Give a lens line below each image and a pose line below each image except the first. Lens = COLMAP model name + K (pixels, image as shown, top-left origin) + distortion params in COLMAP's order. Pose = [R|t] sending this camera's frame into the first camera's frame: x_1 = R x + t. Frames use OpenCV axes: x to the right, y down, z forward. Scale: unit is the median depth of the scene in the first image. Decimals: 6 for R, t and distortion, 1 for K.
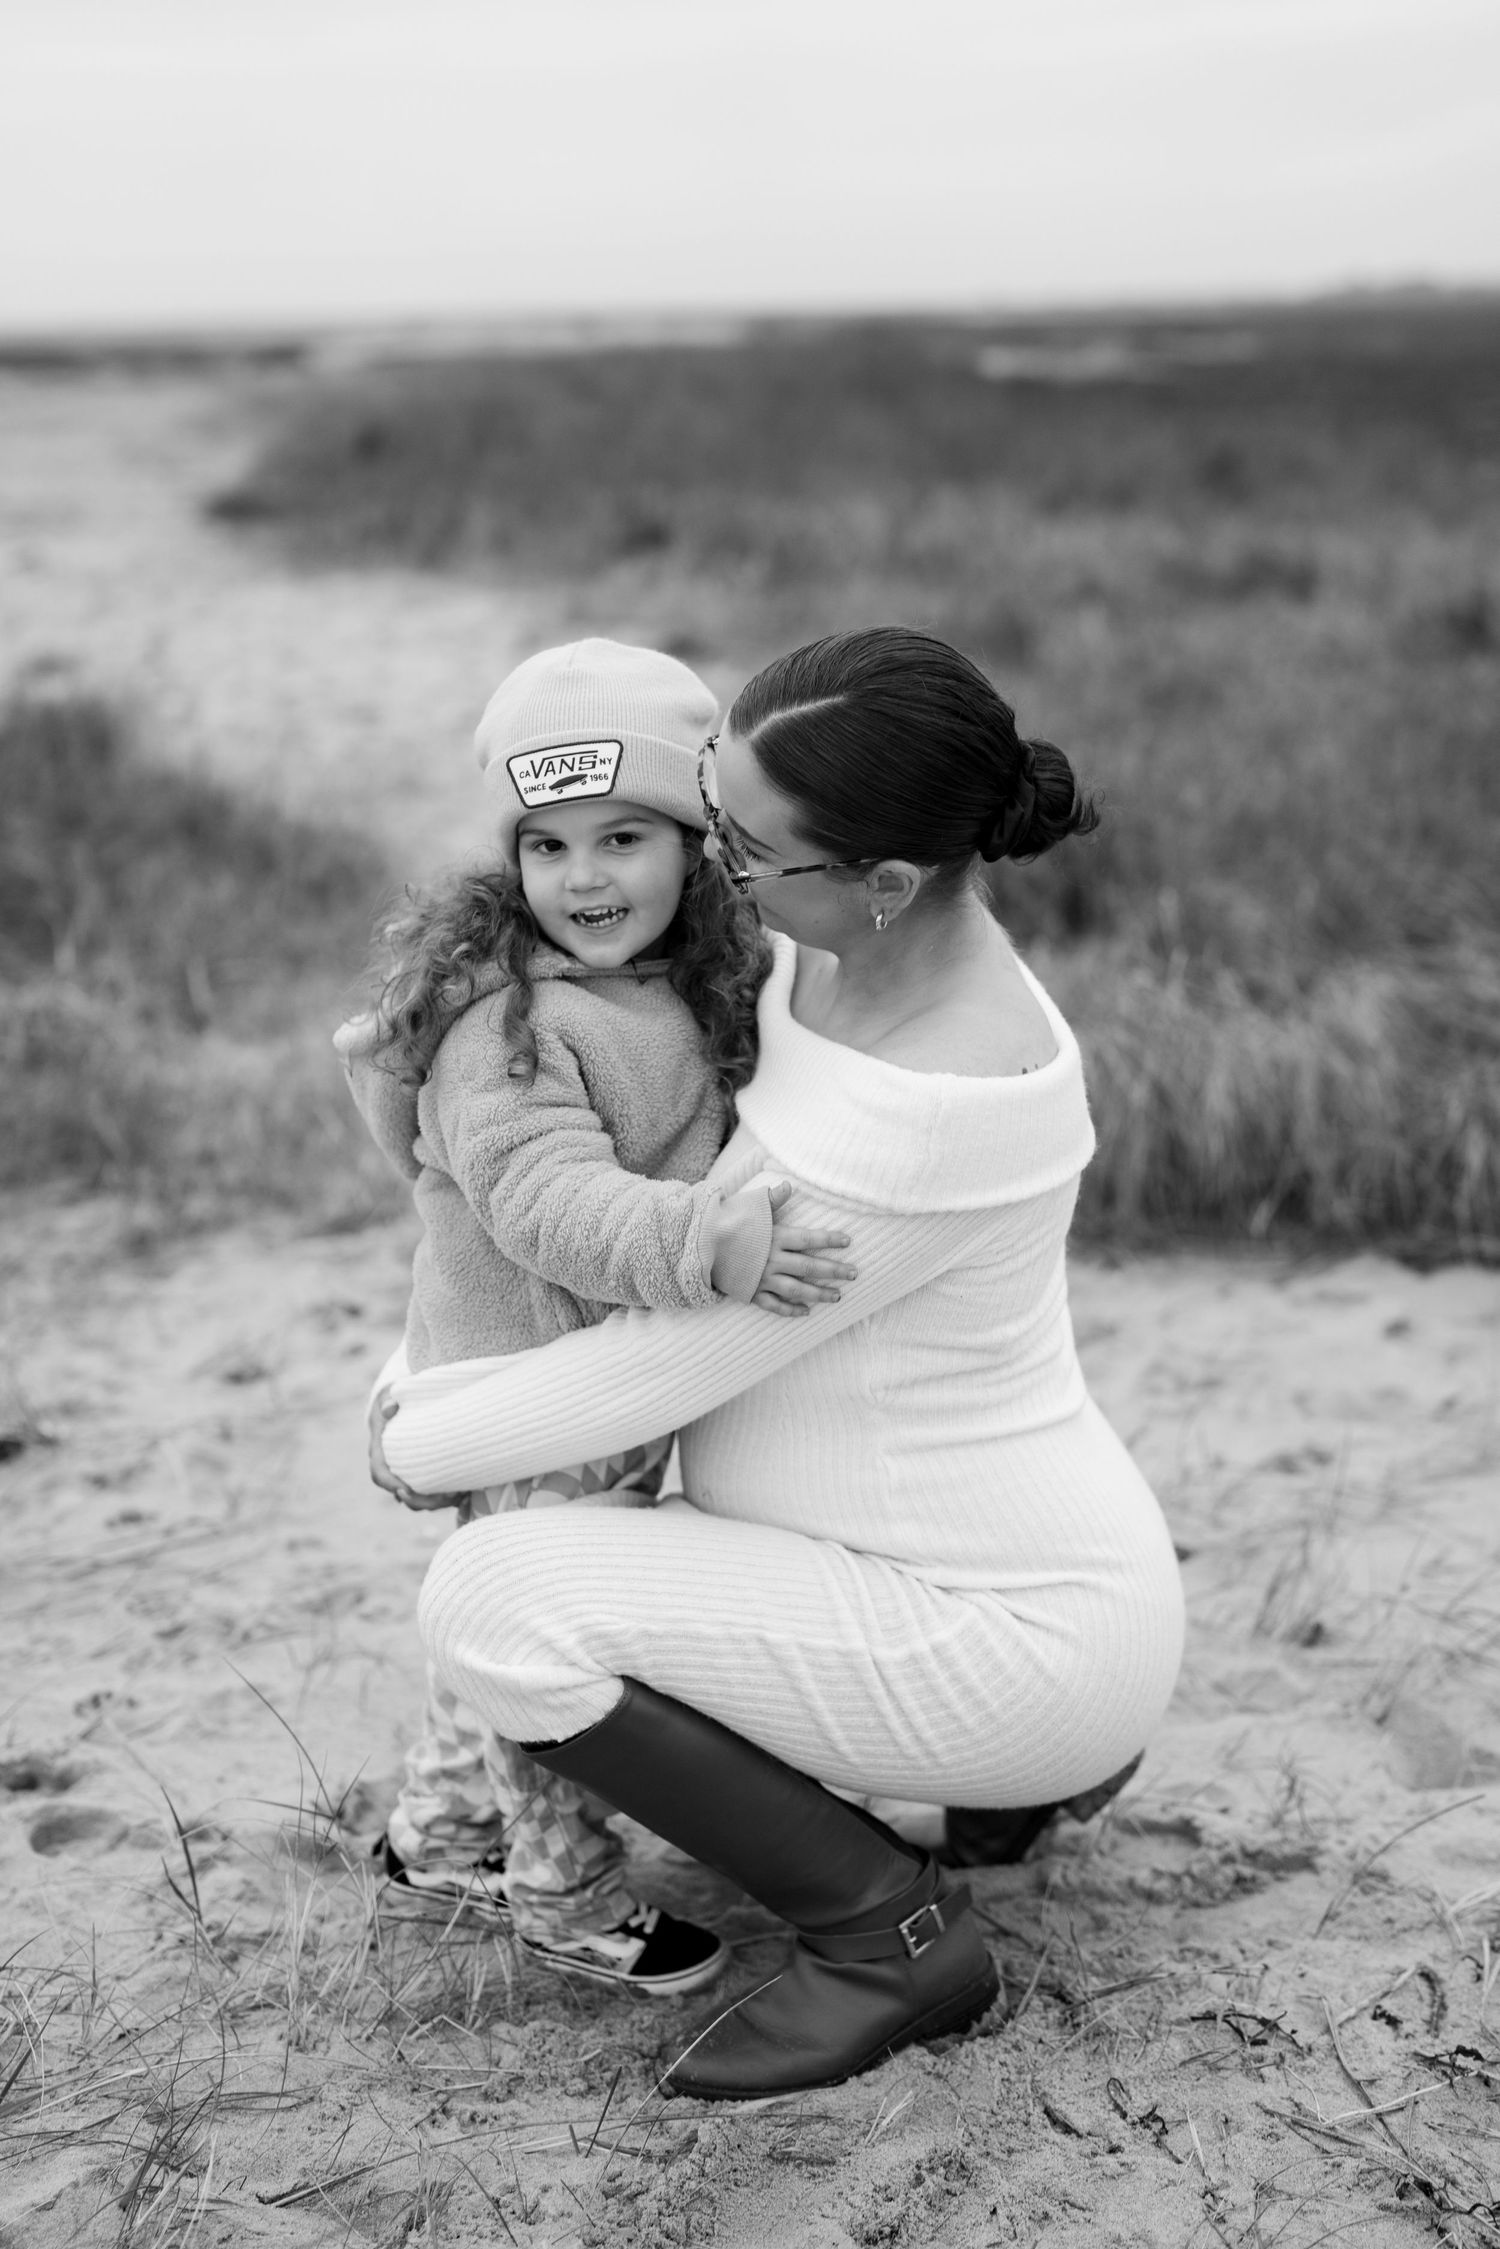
lens RADIAL K [[3223.0, 0, 750.0], [0, 3223.0, 1124.5], [0, 0, 1]] dist [-0.014684, 0.507642]
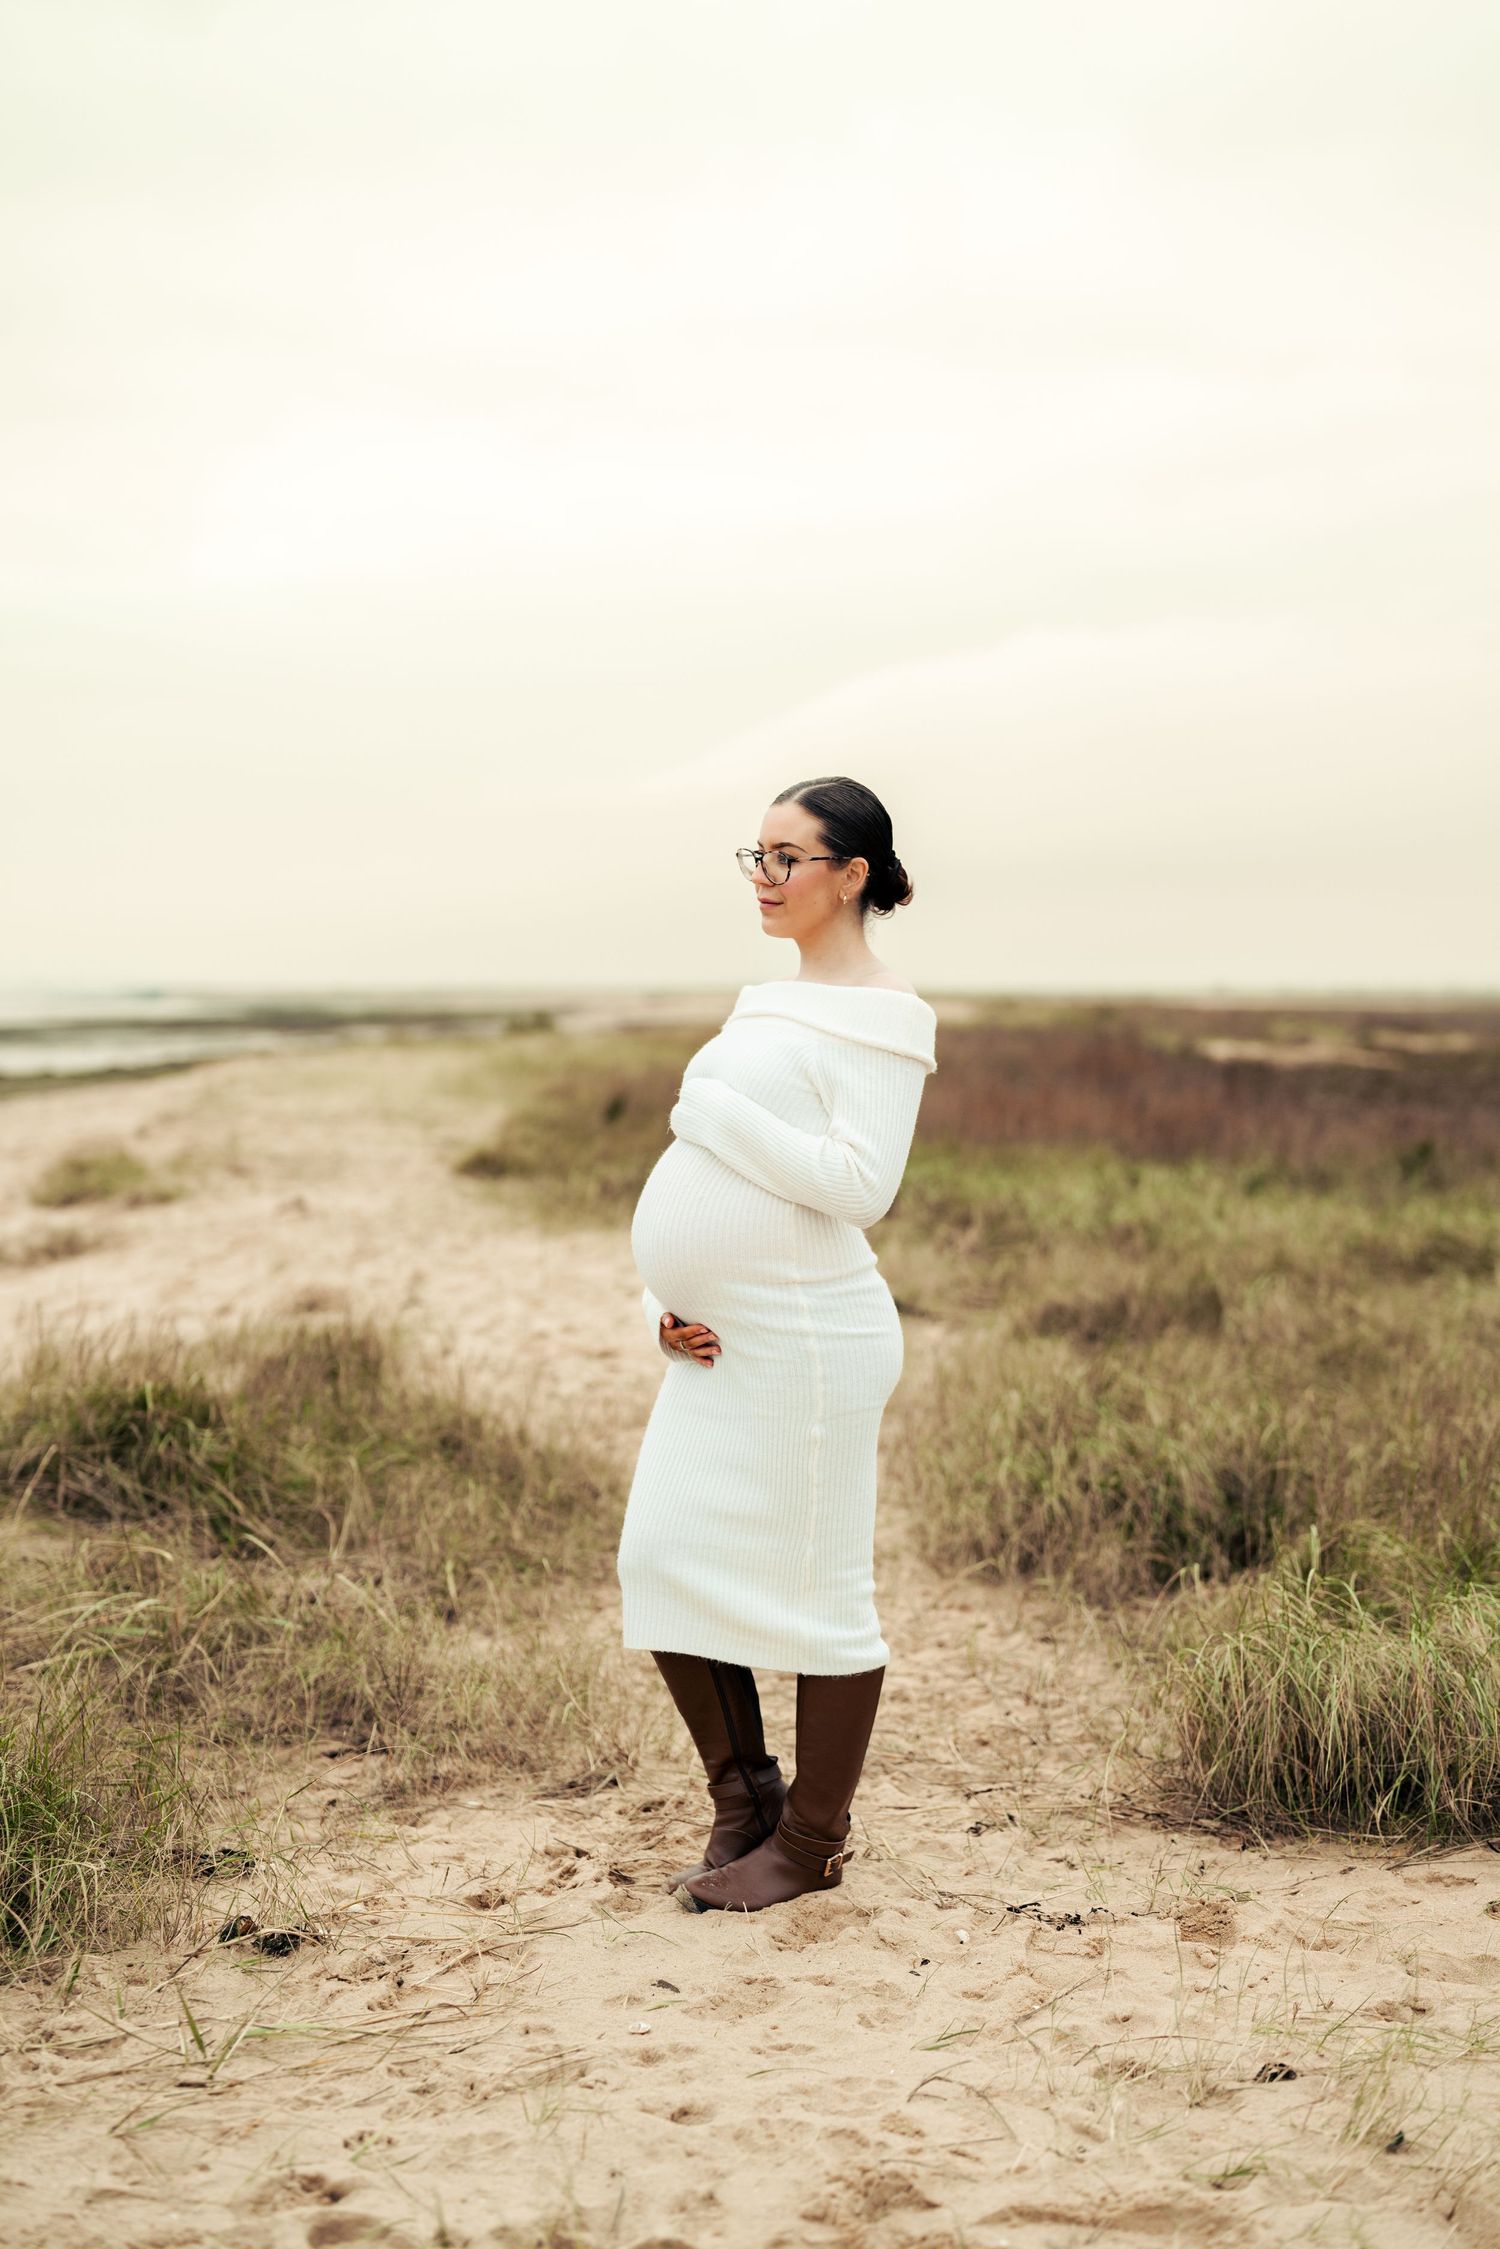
lens RADIAL K [[3223.0, 0, 750.0], [0, 3223.0, 1124.5], [0, 0, 1]] dist [-0.014684, 0.507642]
pose [[0.996891, 0.031219, -0.072349, 0.010028], [-0.045276, 0.978405, -0.201675, 0.028526], [0.064491, 0.204323, 0.976777, -0.147895]]
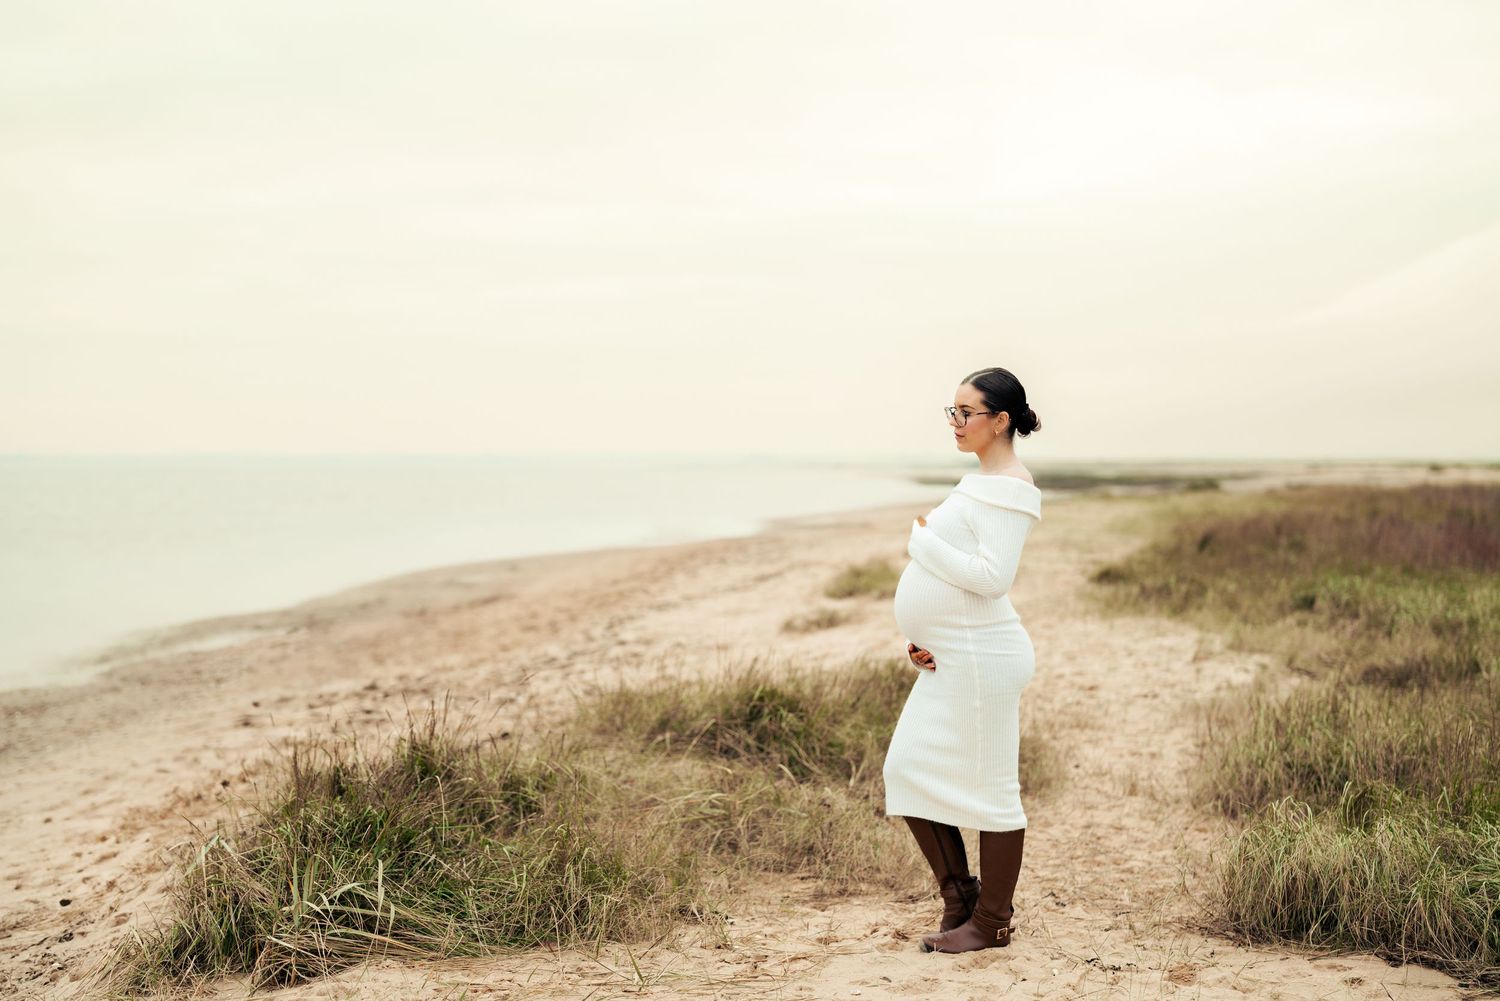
lens RADIAL K [[2143.7, 0, 750.7], [0, 2143.7, 409.9], [0, 0, 1]] dist [0.001955, 0.763389]
pose [[0.933976, 0.018411, -0.356862, 0.269524], [-0.111657, 0.963702, -0.242508, 0.074733], [0.339444, 0.266343, 0.902130, -0.400262]]
